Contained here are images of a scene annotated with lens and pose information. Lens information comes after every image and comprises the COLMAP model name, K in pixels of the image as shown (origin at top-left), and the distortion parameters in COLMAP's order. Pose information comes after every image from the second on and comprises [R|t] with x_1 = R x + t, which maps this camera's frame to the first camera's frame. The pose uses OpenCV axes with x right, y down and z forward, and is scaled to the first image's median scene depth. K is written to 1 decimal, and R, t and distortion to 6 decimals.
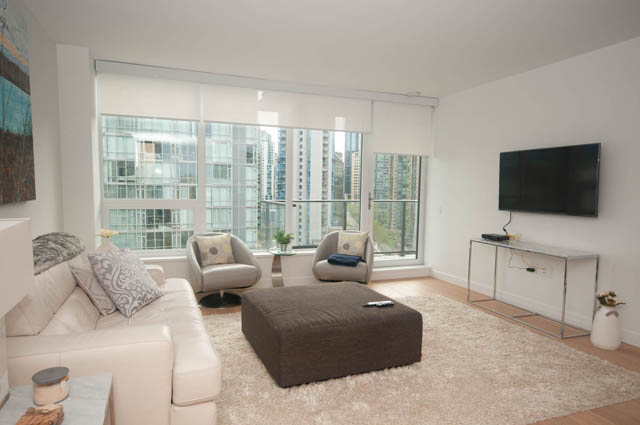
lens RADIAL K [[393.7, 0, 305.9], [0, 393.7, 219.6], [0, 0, 1]] dist [0.017530, 0.004842]
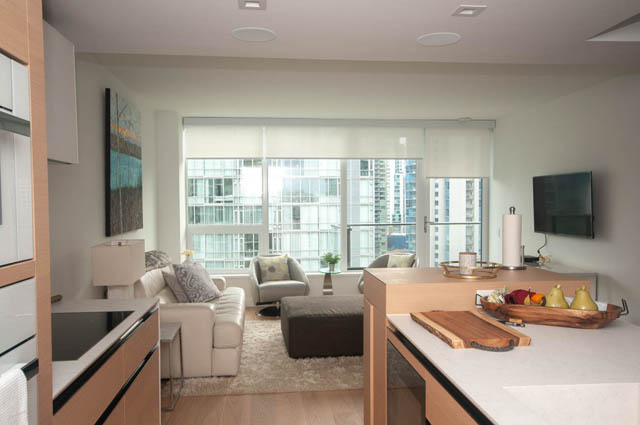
lens RADIAL K [[554.1, 0, 323.5], [0, 554.1, 211.8], [0, 0, 1]] dist [0.007056, 0.012401]
pose [[0.965985, -0.017333, -0.258015, 0.331889], [0.000832, 0.997954, -0.063924, 0.014110], [0.258596, 0.061535, 0.964024, -0.540245]]
